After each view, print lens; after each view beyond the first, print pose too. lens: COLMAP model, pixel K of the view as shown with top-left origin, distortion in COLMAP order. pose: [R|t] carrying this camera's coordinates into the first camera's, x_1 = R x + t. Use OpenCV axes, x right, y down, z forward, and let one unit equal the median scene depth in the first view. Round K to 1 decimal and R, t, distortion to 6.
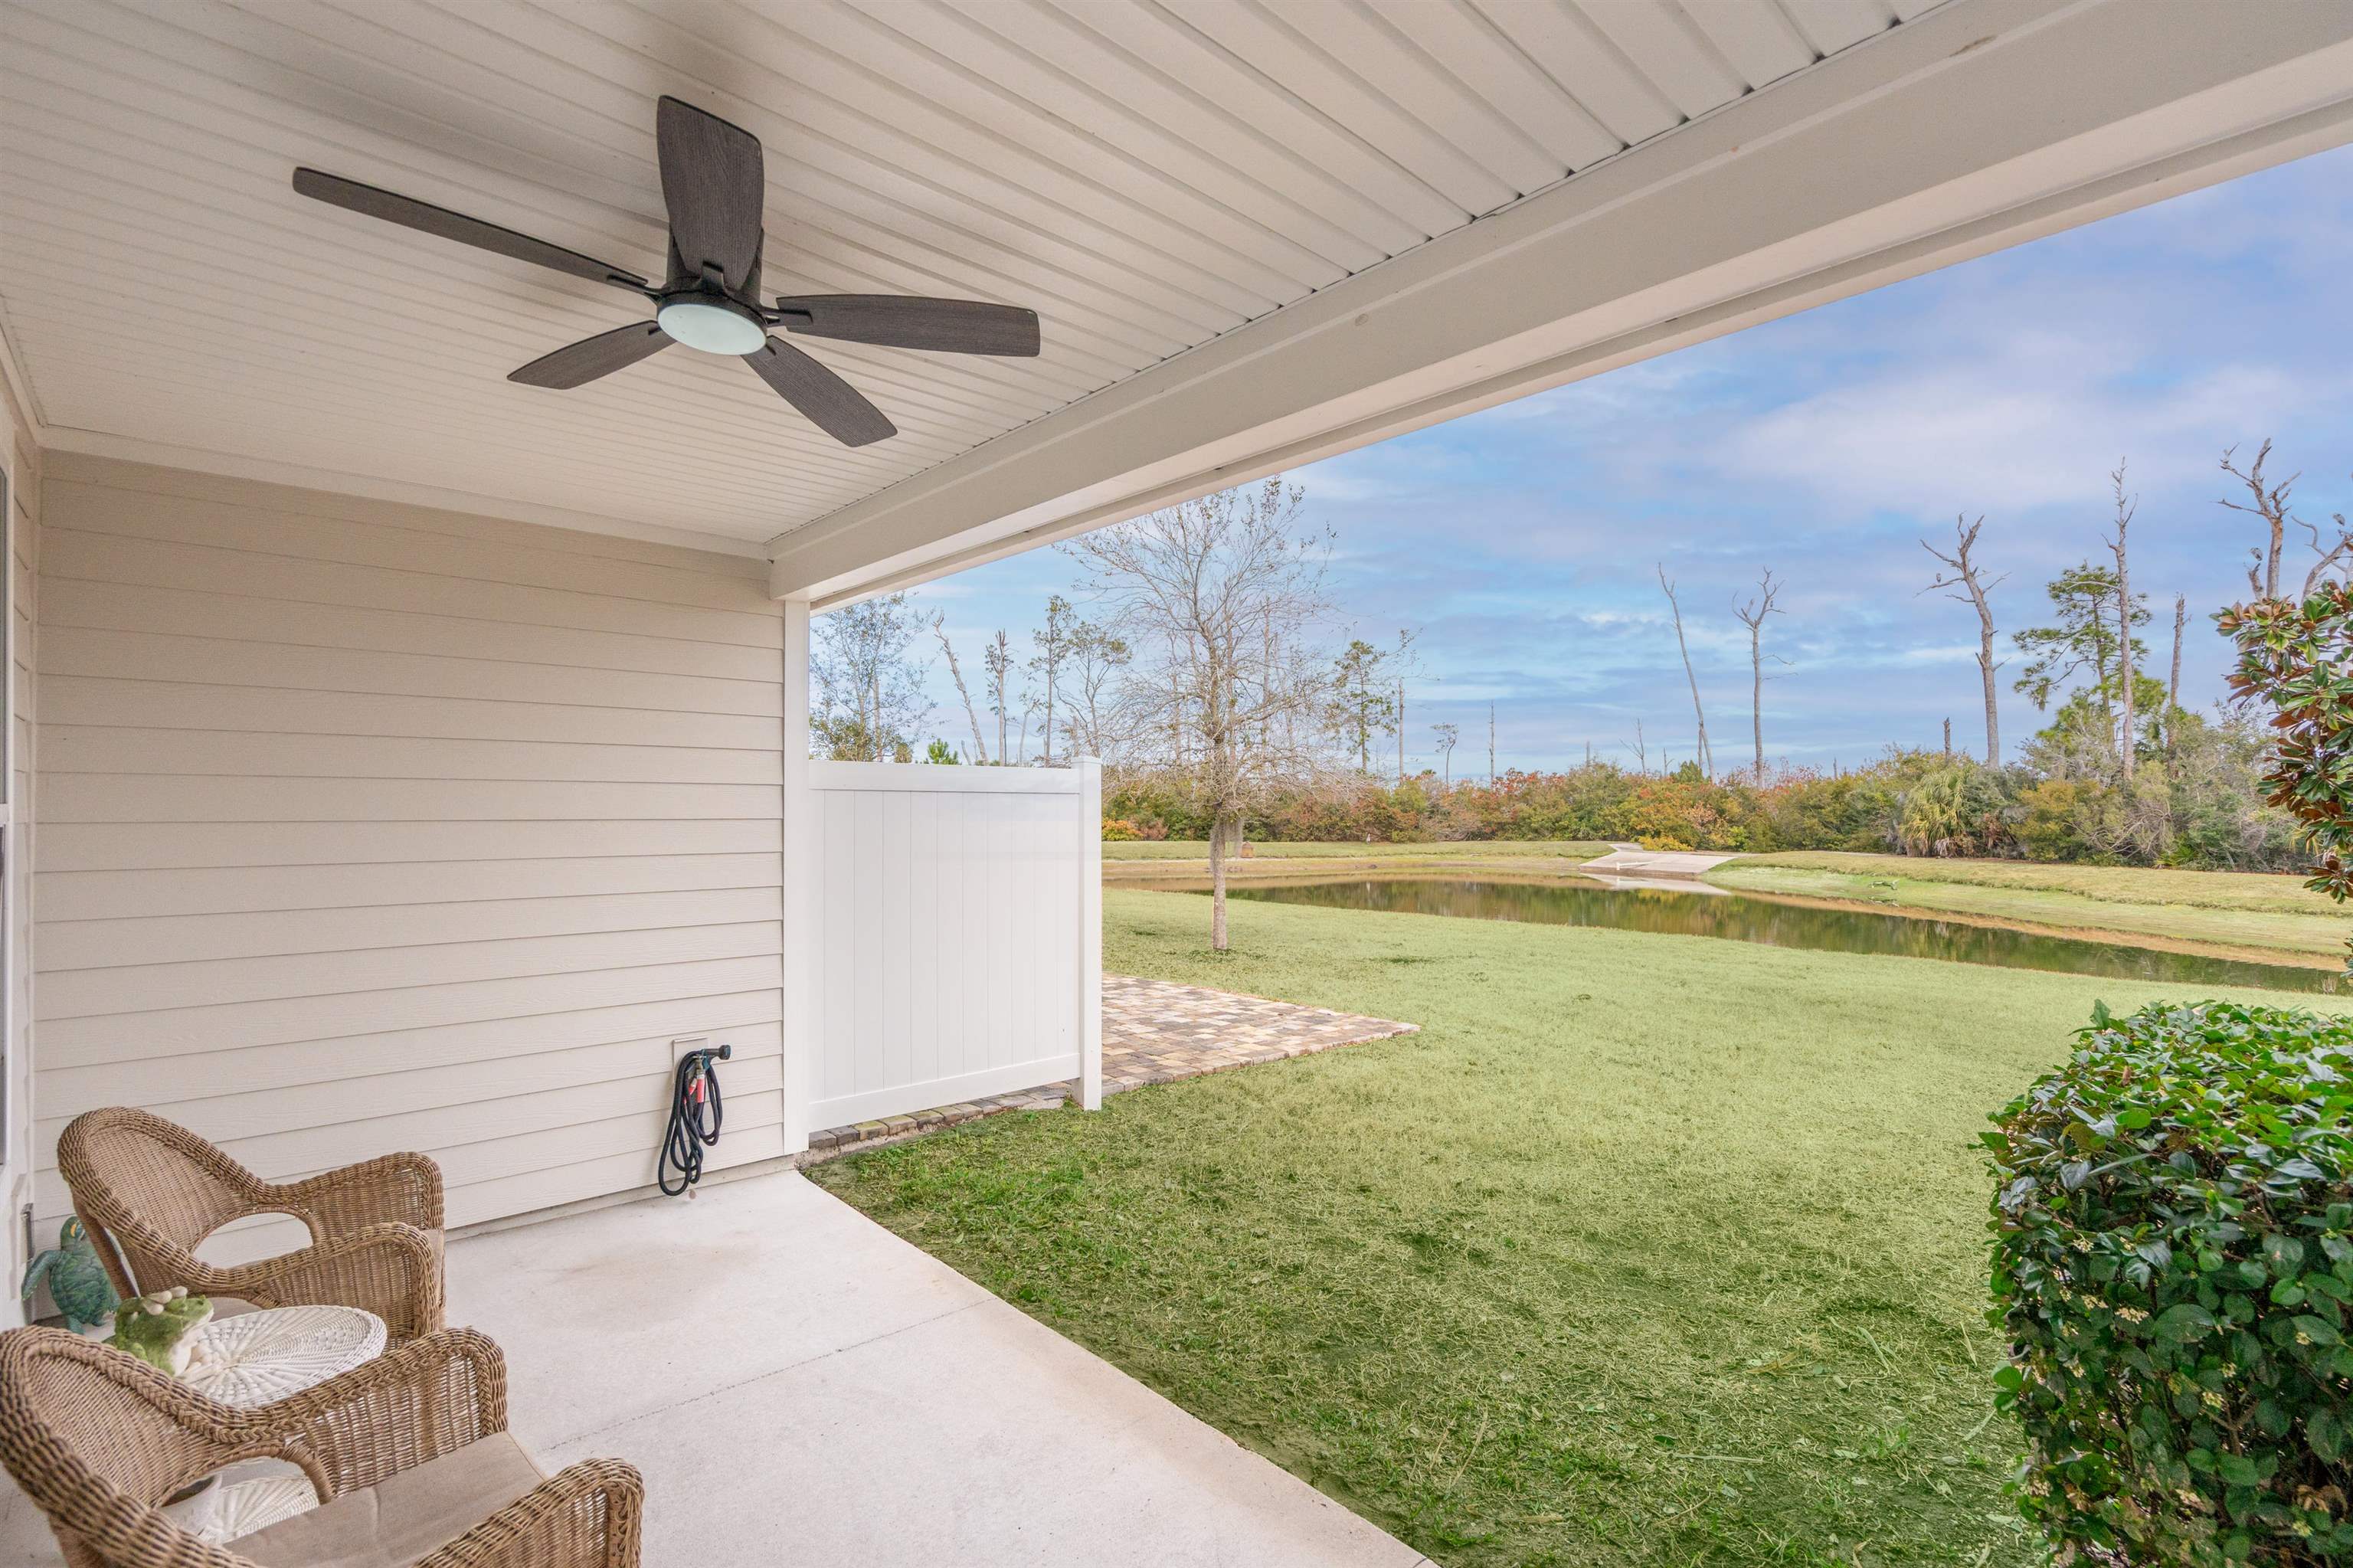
lens RADIAL K [[1088.4, 0, 1195.7], [0, 1088.4, 805.5], [0, 0, 1]] dist [-0.002266, 0.000222]
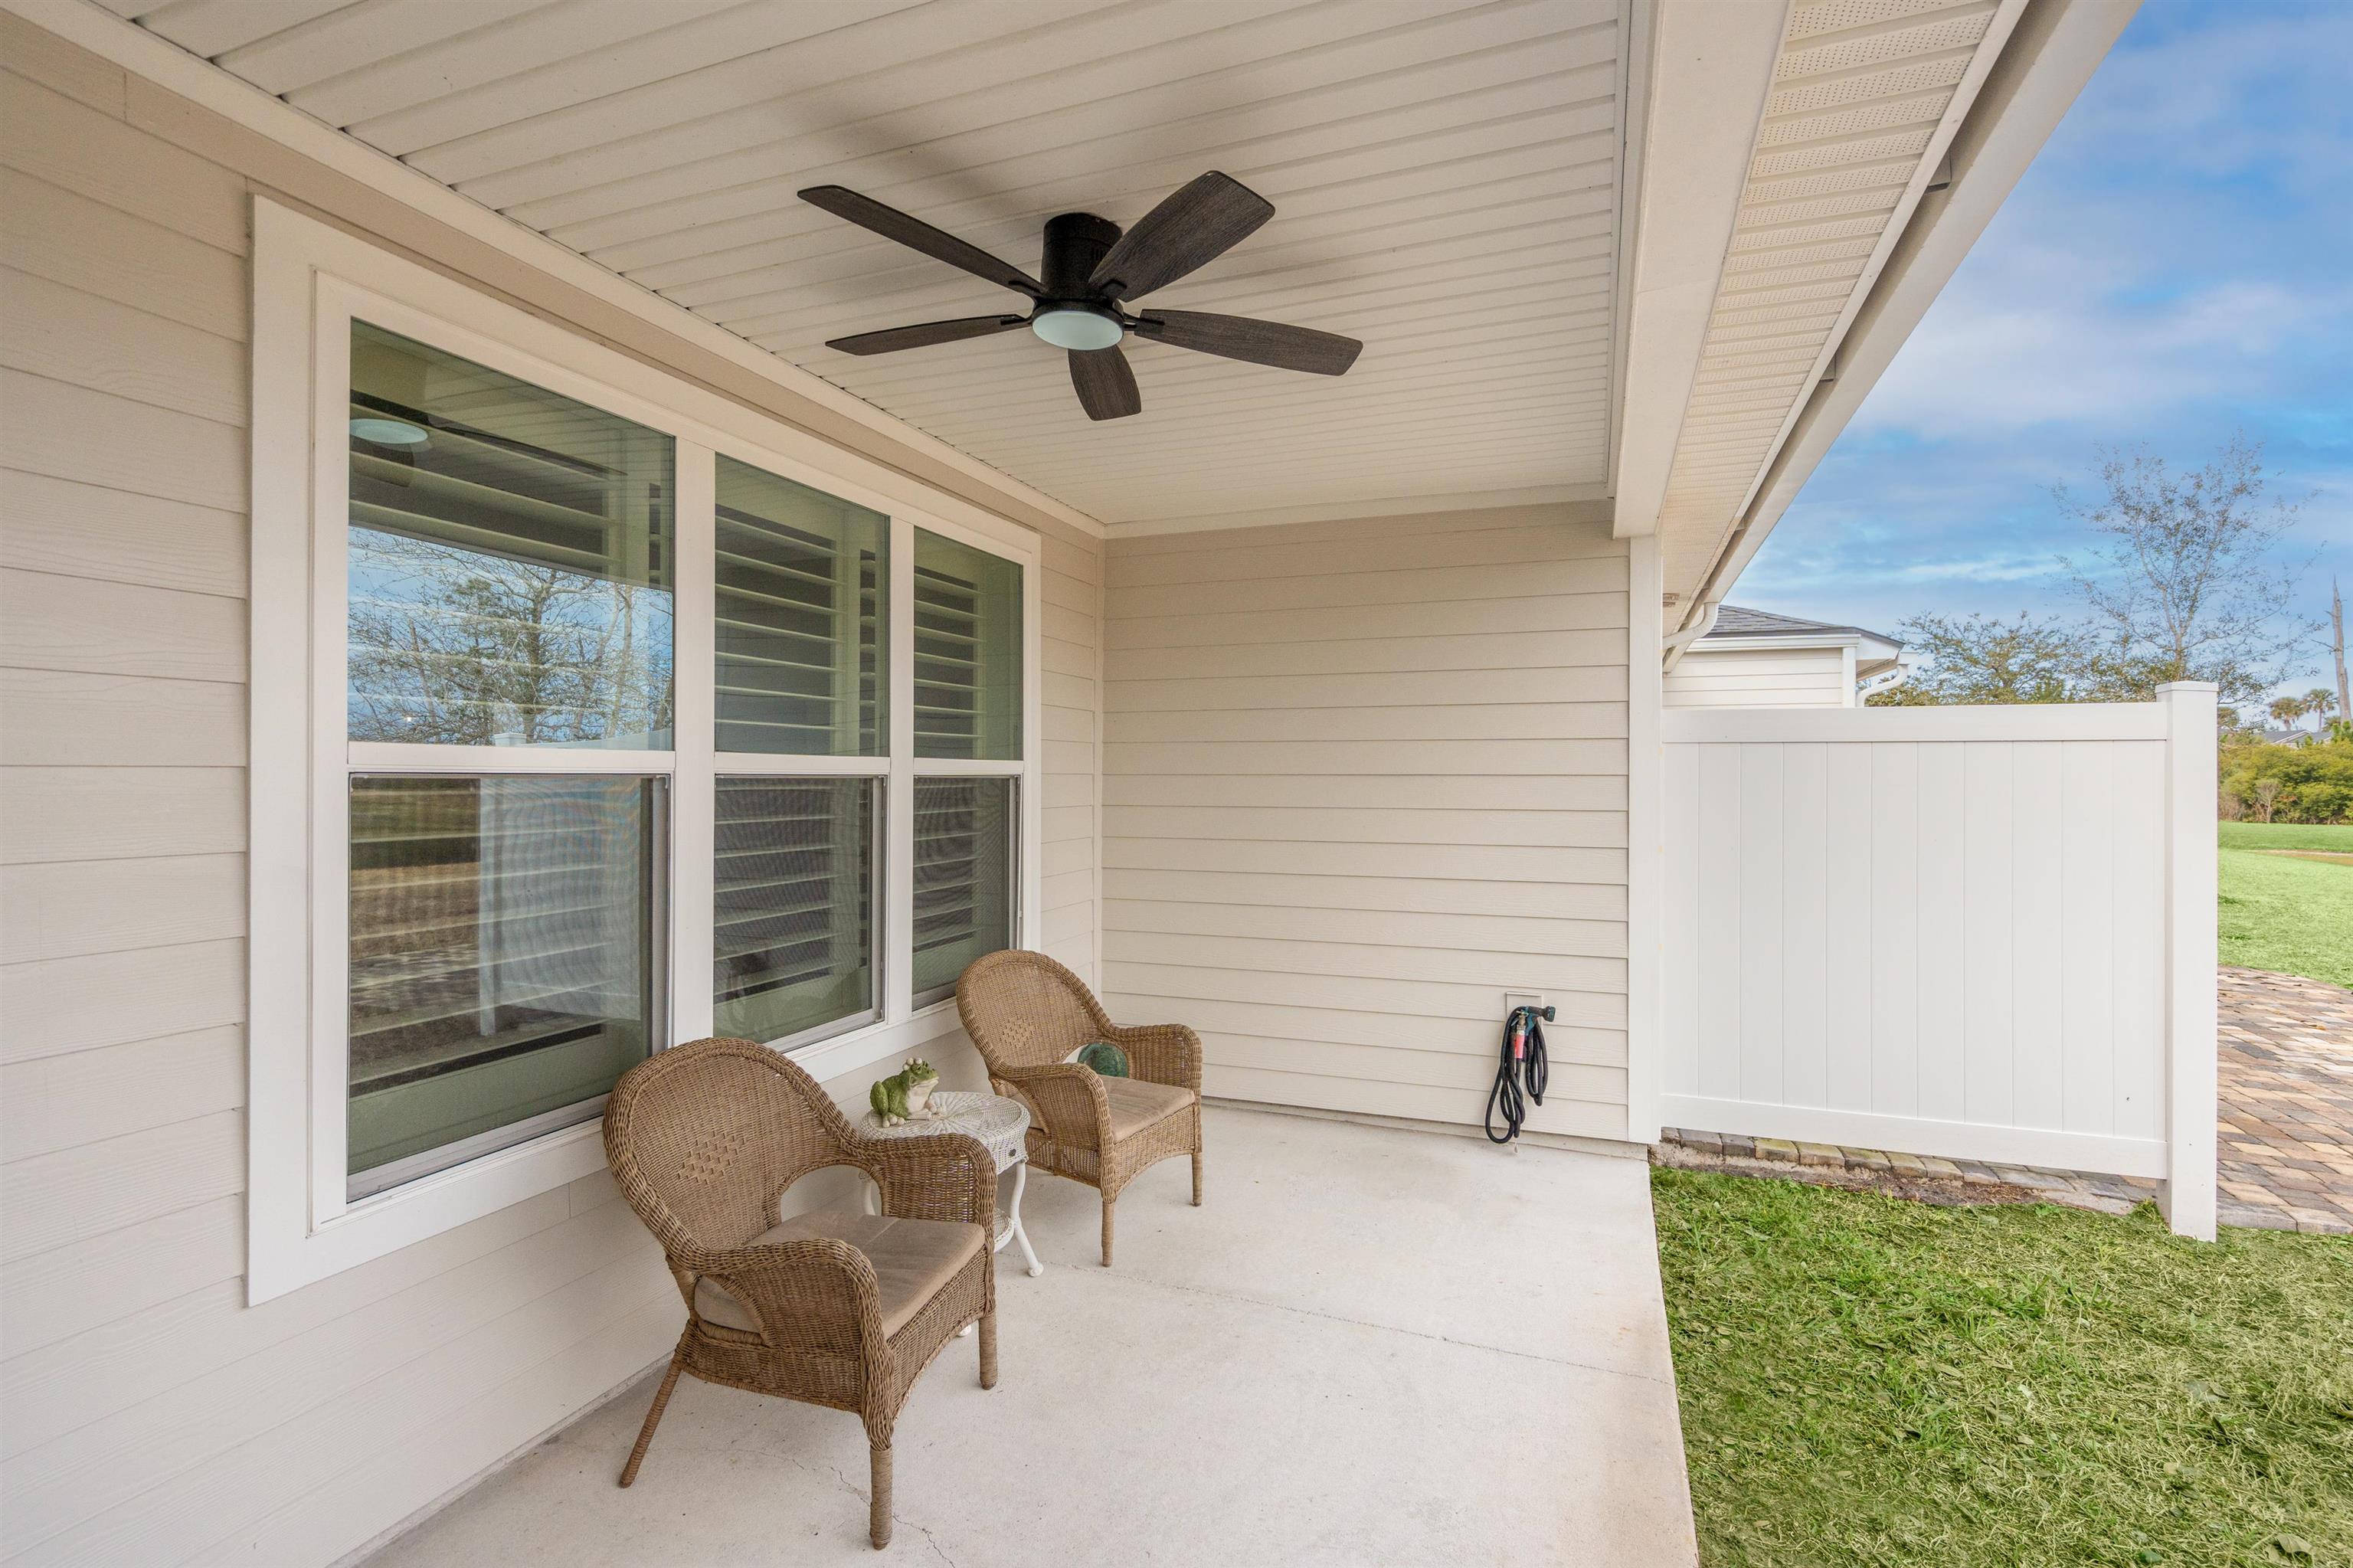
lens RADIAL K [[1088.4, 0, 1243.4], [0, 1088.4, 778.4], [0, 0, 1]] dist [-0.002266, 0.000222]
pose [[0.456920, 0.001453, -0.889507, 0.253138], [0.001538, 0.999996, 0.002424, 0.010074], [0.889506, -0.002476, 0.456916, 0.252564]]
